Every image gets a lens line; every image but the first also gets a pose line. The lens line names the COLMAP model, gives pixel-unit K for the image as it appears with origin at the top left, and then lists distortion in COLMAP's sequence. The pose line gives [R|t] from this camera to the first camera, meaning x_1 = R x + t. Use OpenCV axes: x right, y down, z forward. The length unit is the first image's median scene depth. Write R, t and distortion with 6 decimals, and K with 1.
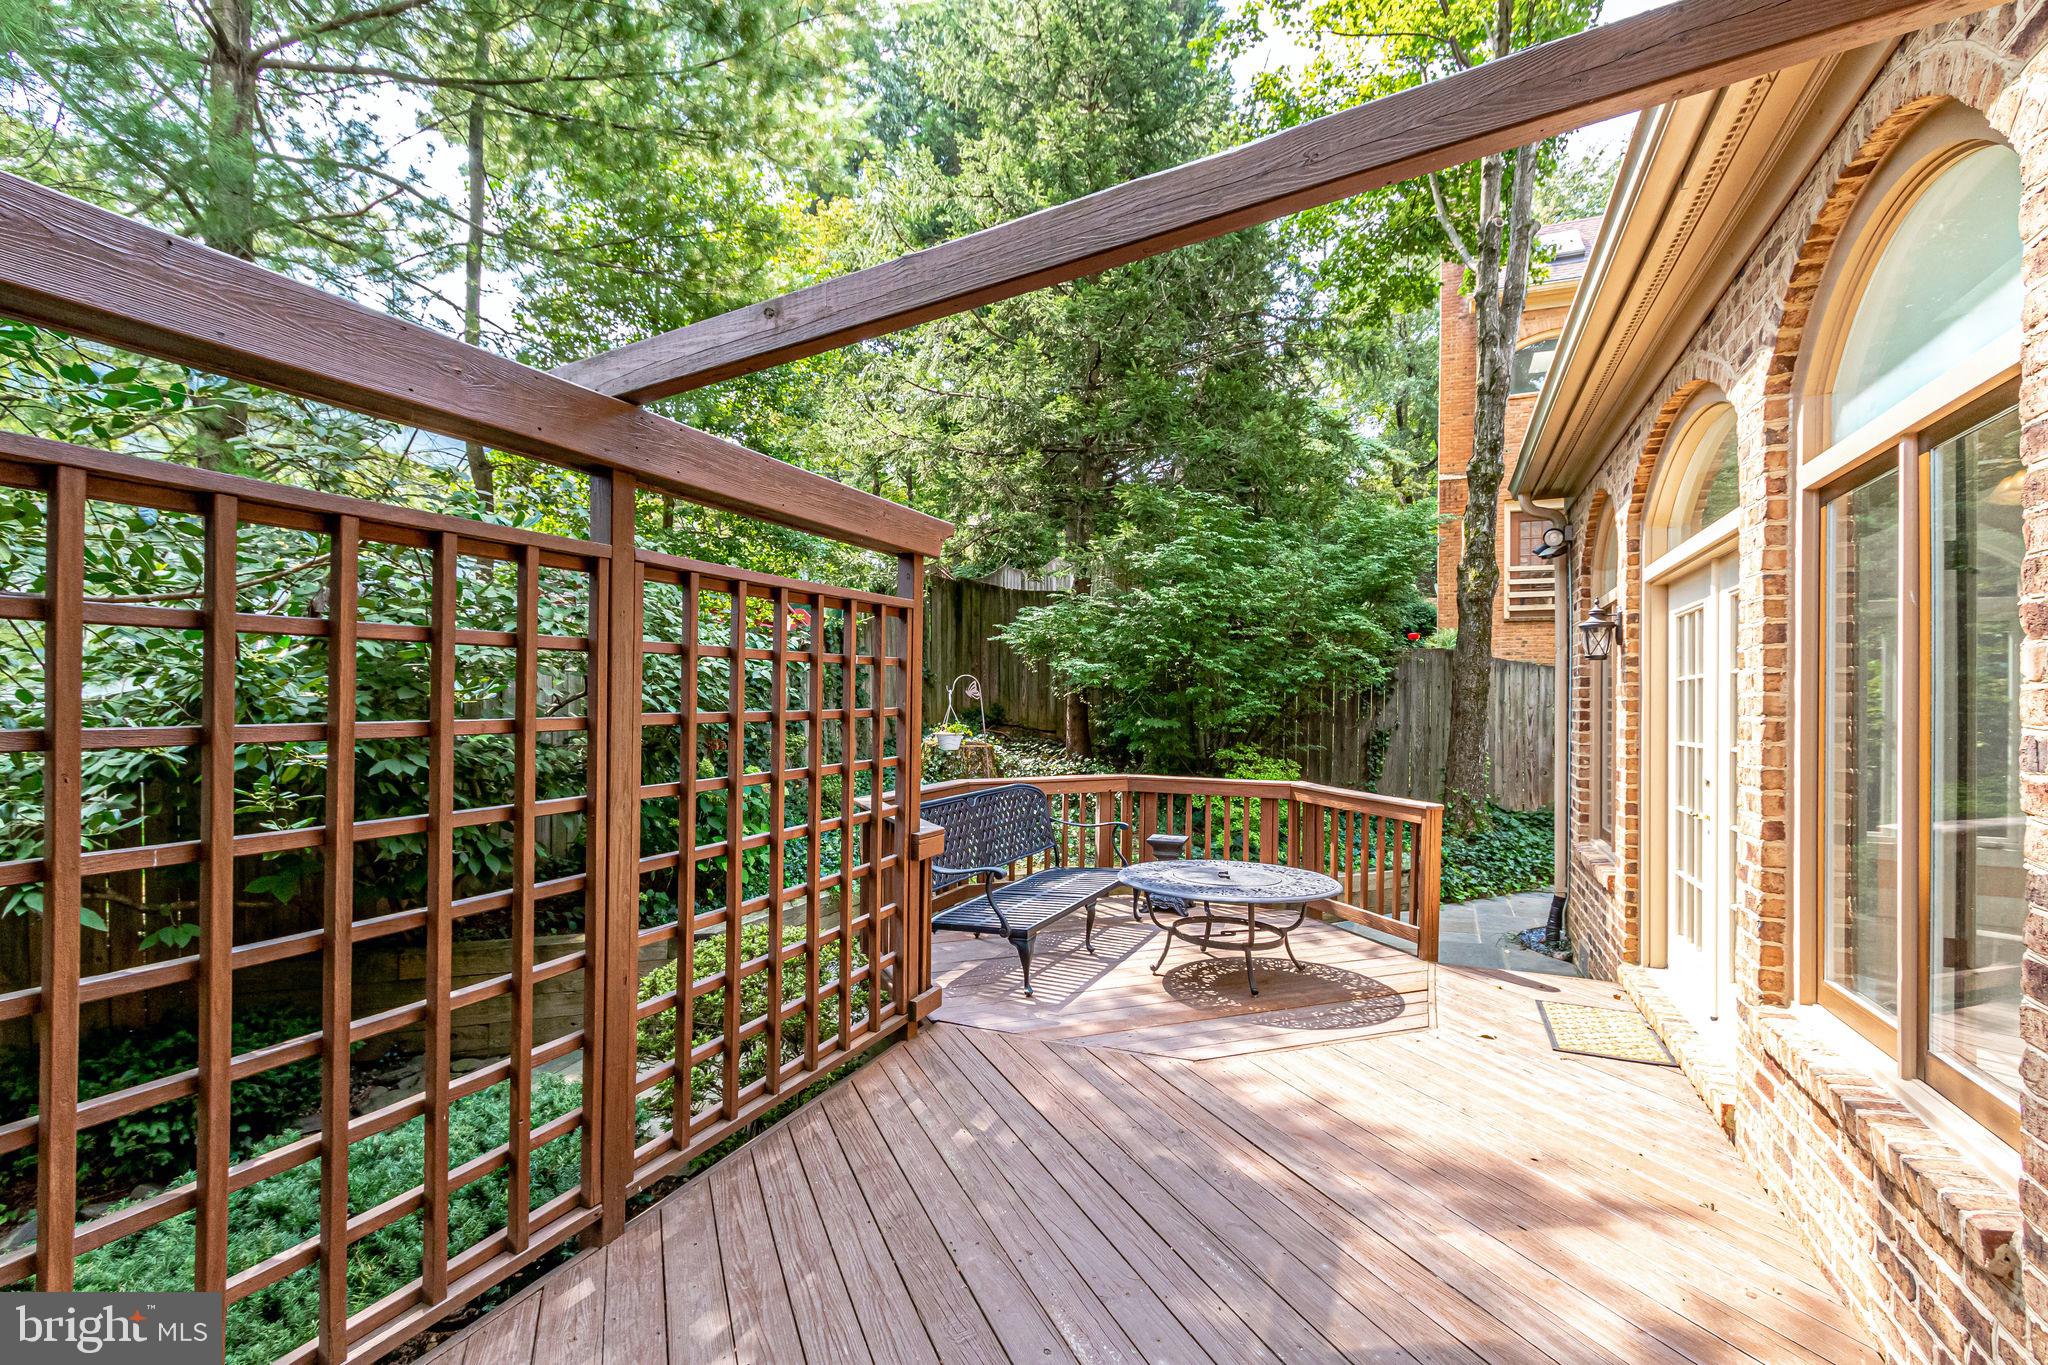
lens RADIAL K [[958.4, 0, 1024.0], [0, 958.4, 682.5], [0, 0, 1]] dist [-0.000682, 0.000791]
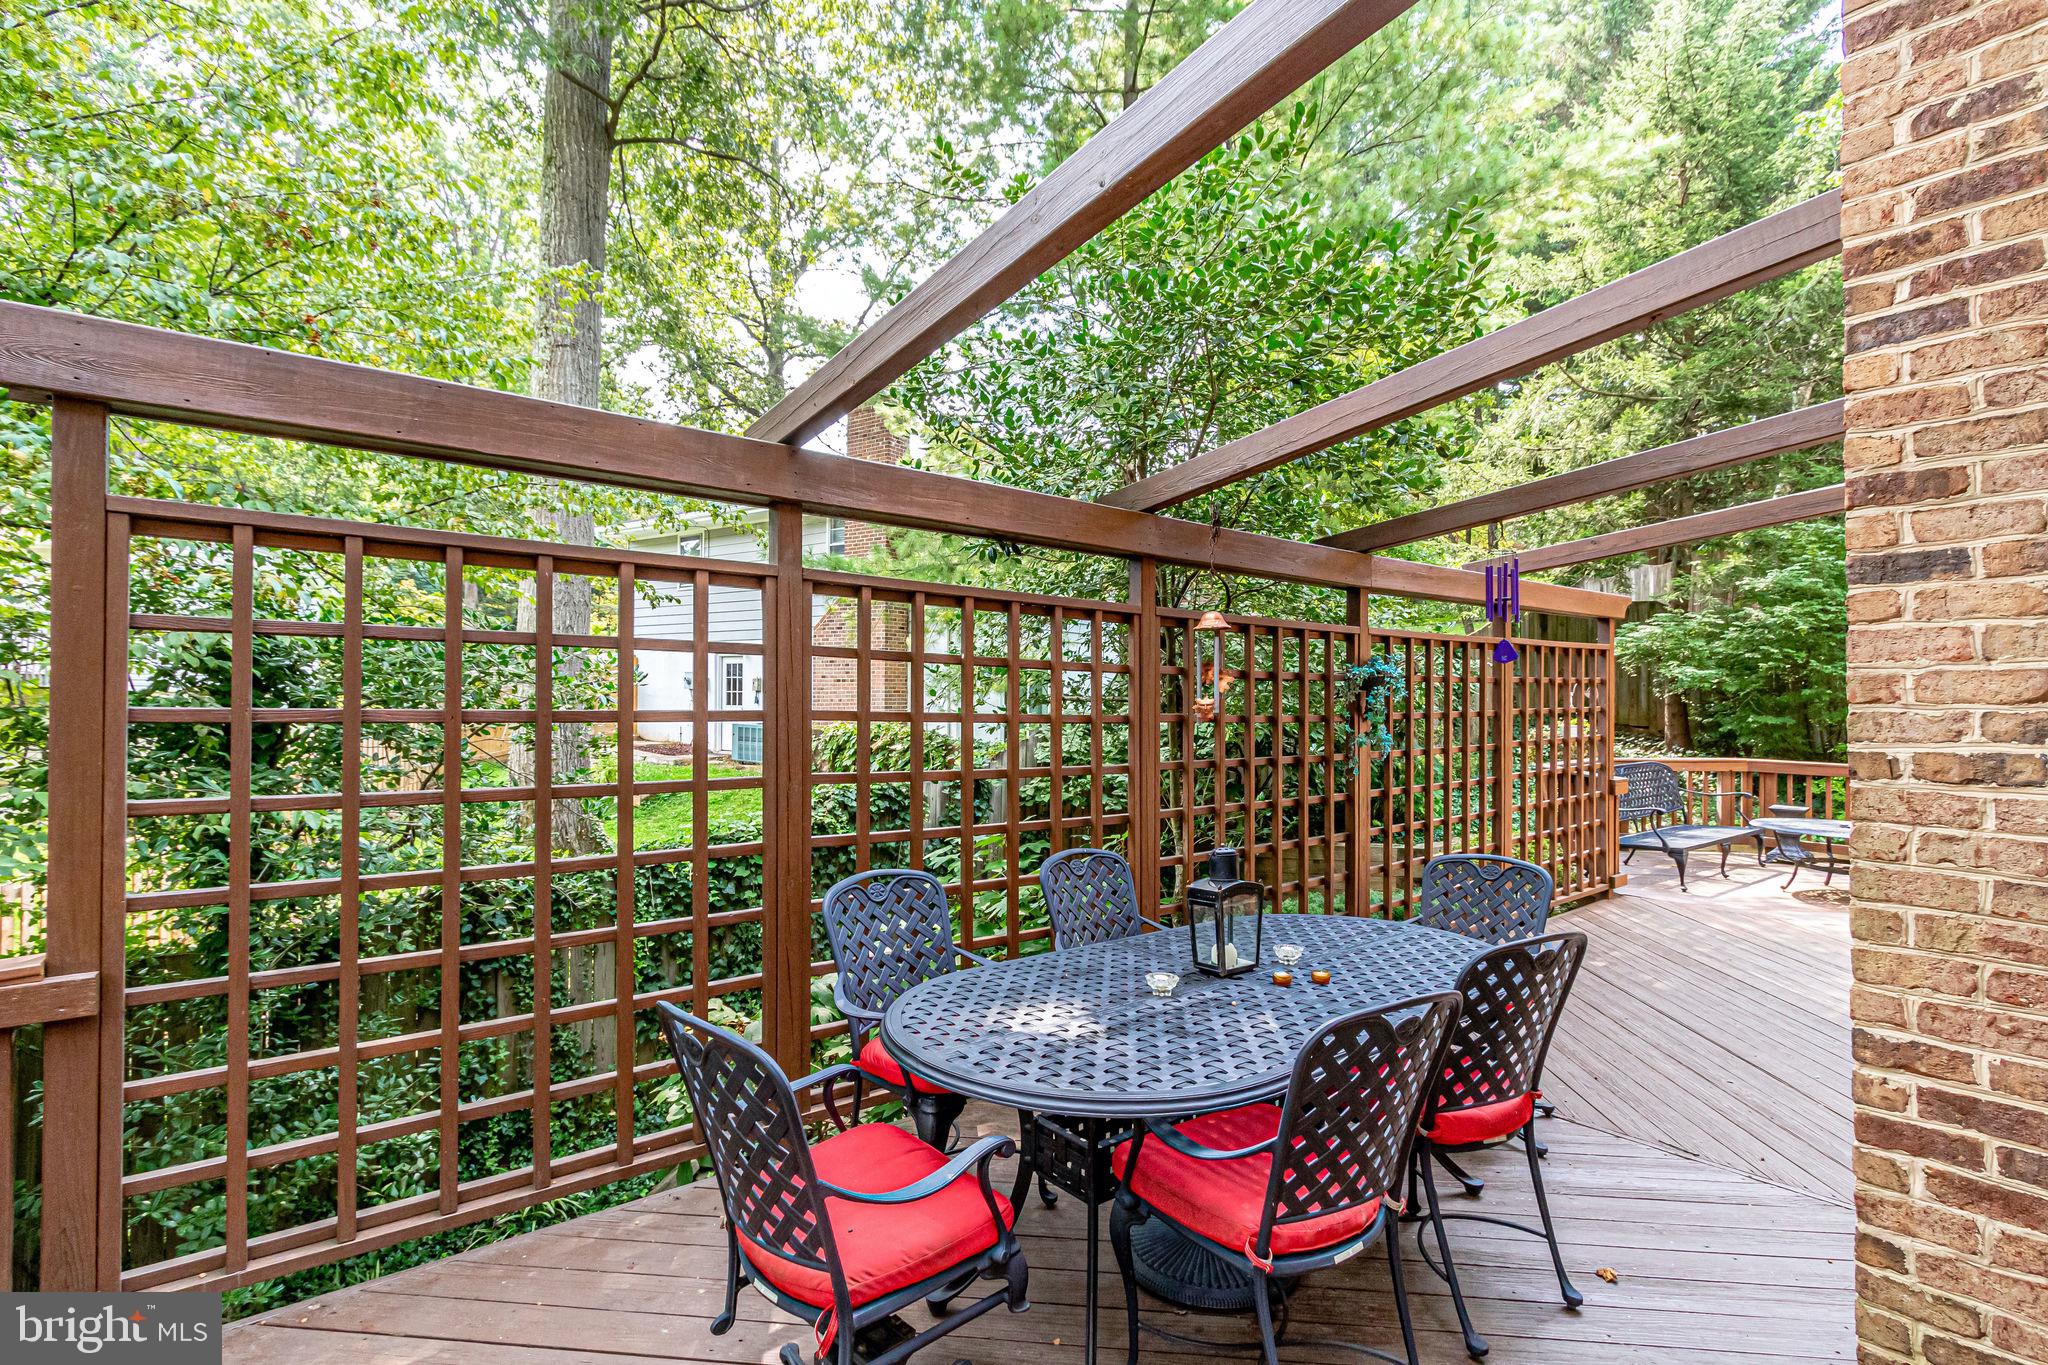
lens RADIAL K [[928.1, 0, 1017.2], [0, 928.1, 673.5], [0, 0, 1]] dist [-0.000647, -0.000067]
pose [[0.867090, -0.012585, -0.497993, -0.098123], [0.009737, 0.999918, -0.008316, -0.014520], [0.498057, 0.002361, 0.867141, -0.463038]]
